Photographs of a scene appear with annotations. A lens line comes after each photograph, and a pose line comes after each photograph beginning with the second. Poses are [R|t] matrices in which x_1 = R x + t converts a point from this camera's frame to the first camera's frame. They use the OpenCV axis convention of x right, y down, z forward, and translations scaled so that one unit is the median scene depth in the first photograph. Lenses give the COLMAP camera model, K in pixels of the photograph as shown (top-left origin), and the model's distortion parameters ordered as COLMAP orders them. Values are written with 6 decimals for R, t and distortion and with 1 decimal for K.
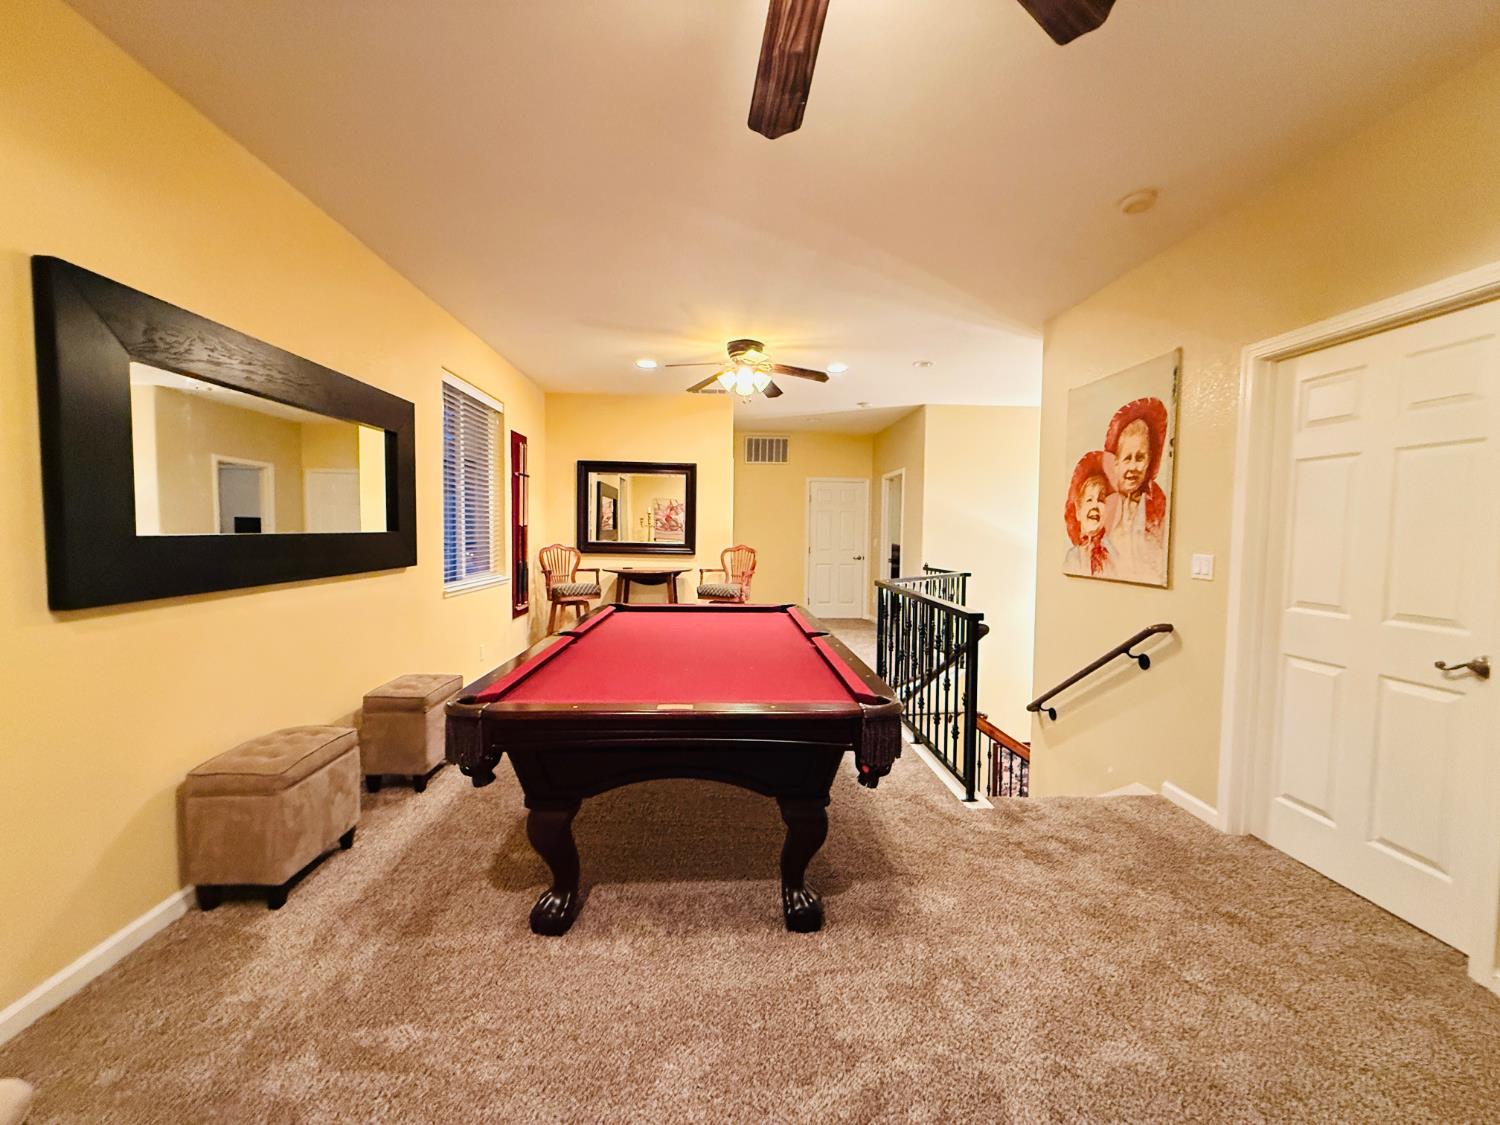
lens RADIAL K [[604.9, 0, 751.6], [0, 604.9, 564.0], [0, 0, 1]] dist [0.001690, 0.000423]
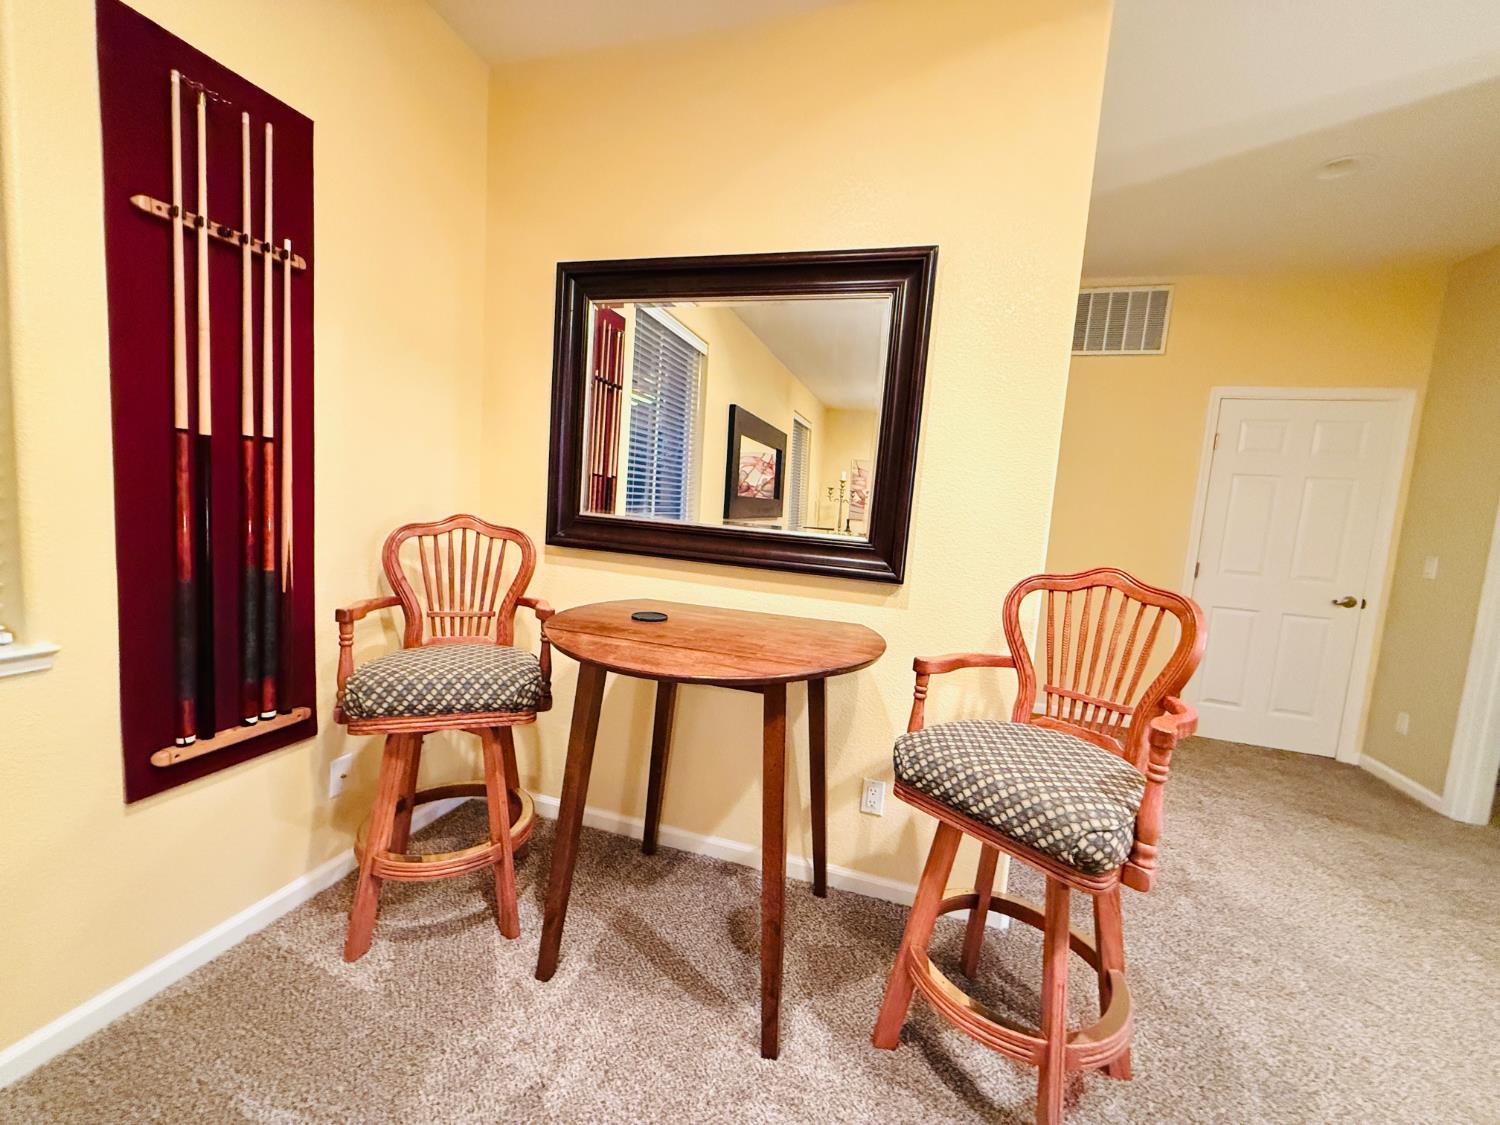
lens RADIAL K [[604.9, 0, 751.0], [0, 604.9, 565.9], [0, 0, 1]] dist [0.001690, 0.000423]
pose [[0.937715, 0.088905, -0.335837, -0.065866], [-0.076815, 0.995834, 0.049143, -0.032191], [0.338807, -0.020285, 0.940637, 0.715139]]
